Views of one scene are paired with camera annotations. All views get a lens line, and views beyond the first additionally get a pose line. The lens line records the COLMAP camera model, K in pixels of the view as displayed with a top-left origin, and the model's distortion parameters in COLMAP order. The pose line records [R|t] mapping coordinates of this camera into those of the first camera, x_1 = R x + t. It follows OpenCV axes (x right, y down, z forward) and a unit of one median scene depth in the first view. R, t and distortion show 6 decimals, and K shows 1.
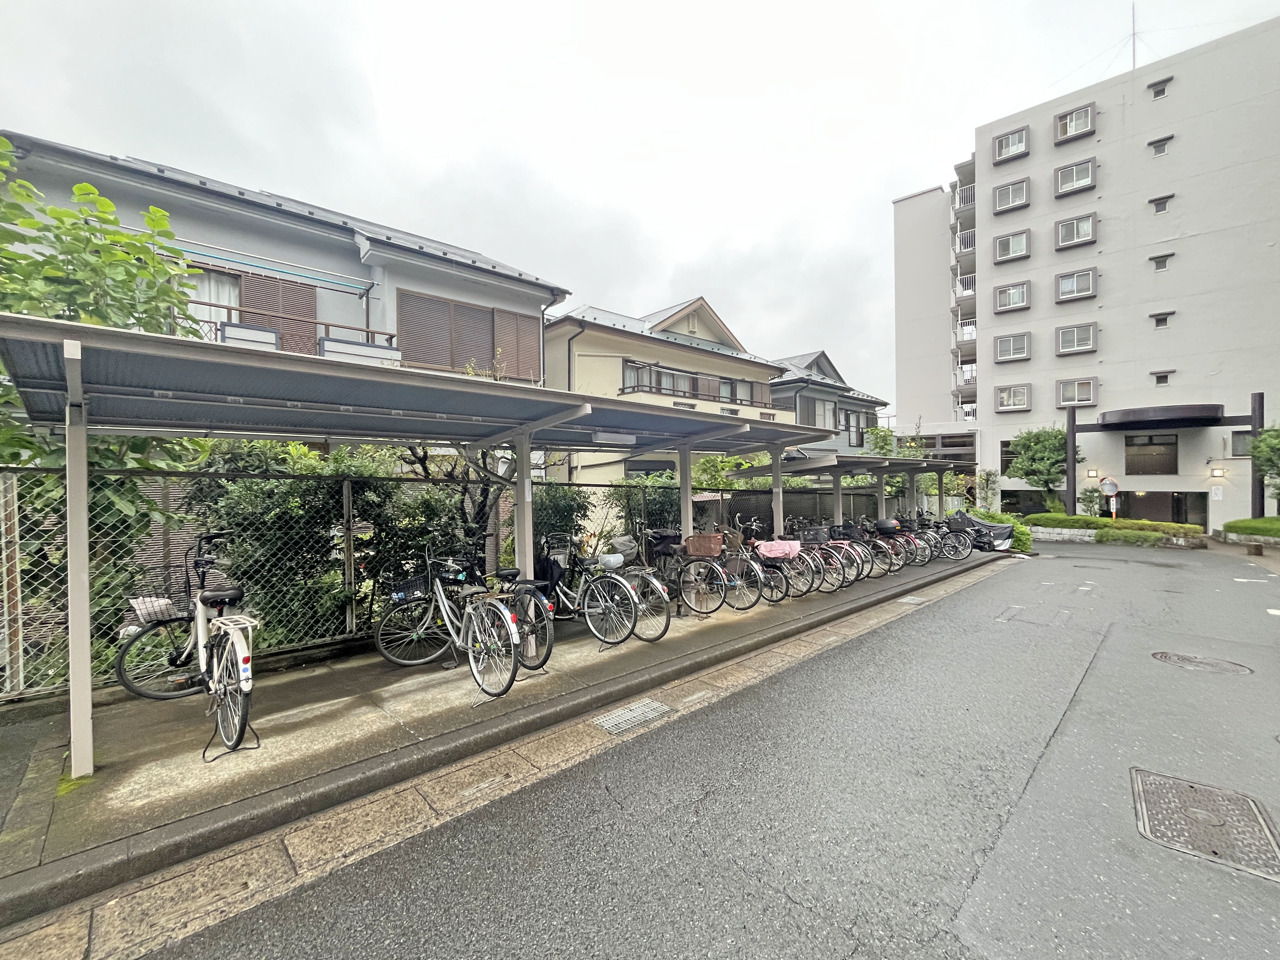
lens RADIAL K [[516.8, 0, 640.3], [0, 516.8, 479.5], [0, 0, 1]] dist [-0.003485, 0.000049]
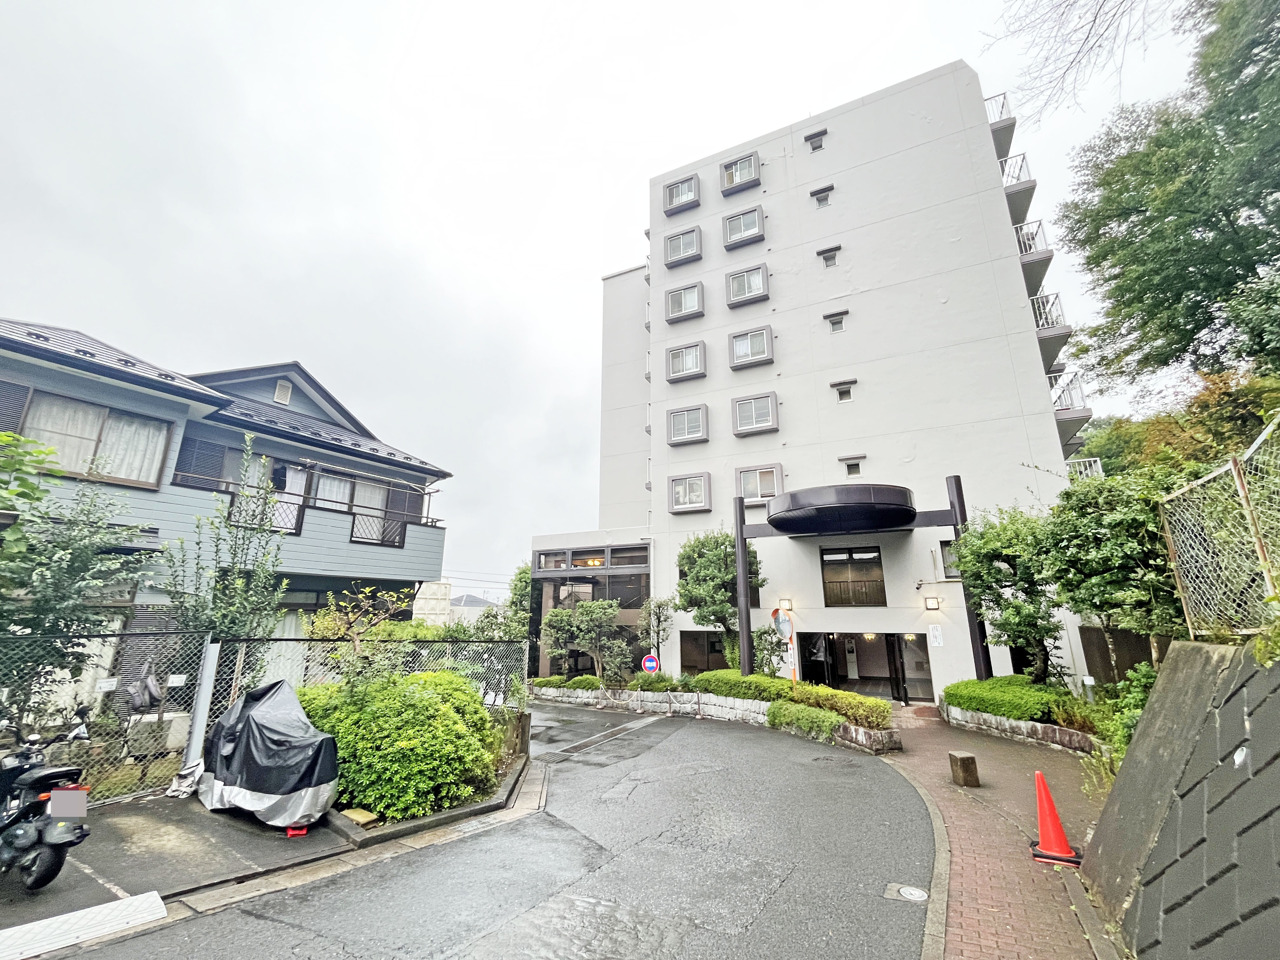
lens RADIAL K [[516.8, 0, 638.2], [0, 516.8, 481.5], [0, 0, 1]] dist [-0.003485, 0.000049]
pose [[0.967261, 0.073531, 0.242898, 0.537799], [-0.007365, 0.964835, -0.262752, 0.011460], [-0.253677, 0.252361, 0.933789, 0.402492]]
